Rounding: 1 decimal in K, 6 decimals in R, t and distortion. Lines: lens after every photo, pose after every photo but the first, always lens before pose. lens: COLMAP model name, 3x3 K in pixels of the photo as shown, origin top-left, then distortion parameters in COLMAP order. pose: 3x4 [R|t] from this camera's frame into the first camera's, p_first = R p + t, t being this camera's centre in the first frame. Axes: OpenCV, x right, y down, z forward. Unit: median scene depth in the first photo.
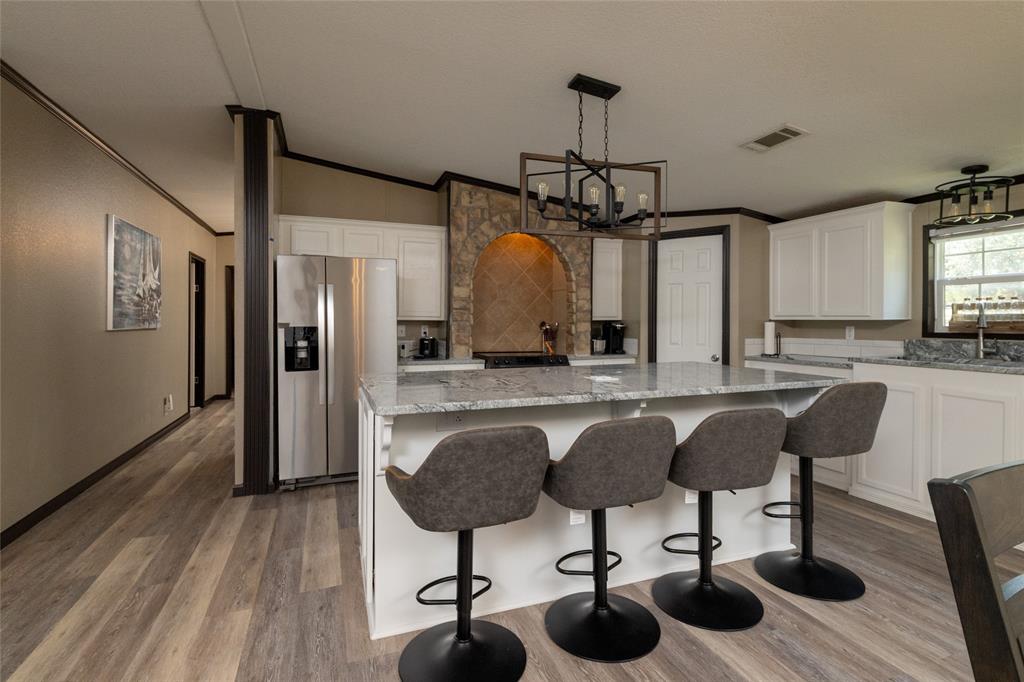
lens RADIAL K [[487.1, 0, 512.8], [0, 487.1, 324.6], [0, 0, 1]] dist [-0.000622, 0.002246]
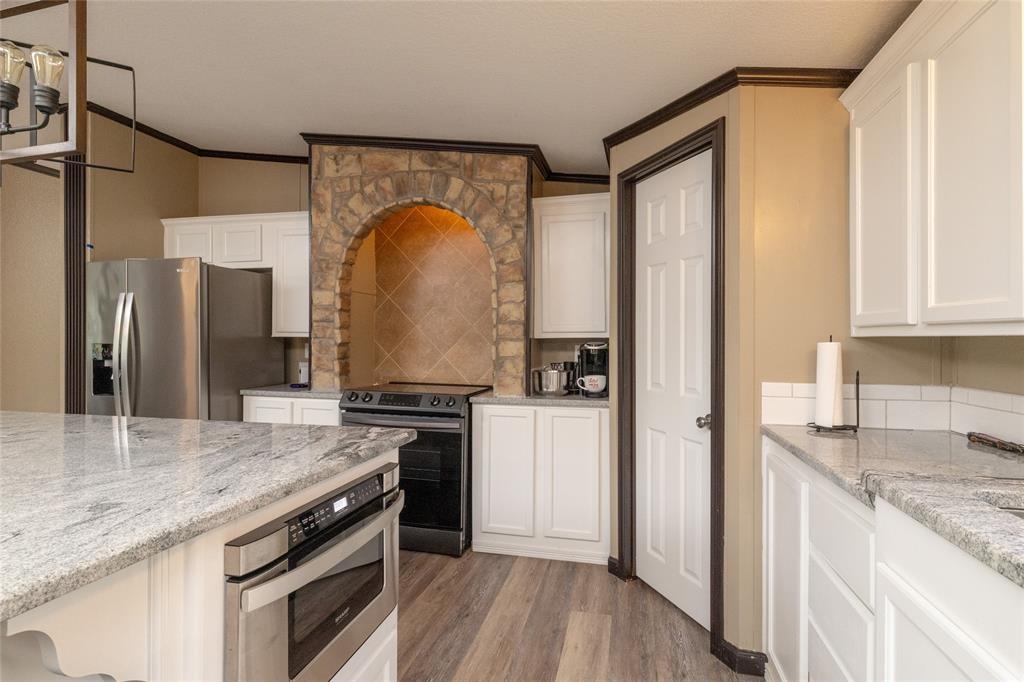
lens RADIAL K [[522.1, 0, 514.6], [0, 522.1, 340.1], [0, 0, 1]] dist [0.000979, -0.000231]
pose [[0.829840, 0.003932, -0.557988, 0.554996], [-0.008800, 0.999943, -0.006042, -0.002365], [0.557933, 0.009924, 0.829827, 0.518690]]
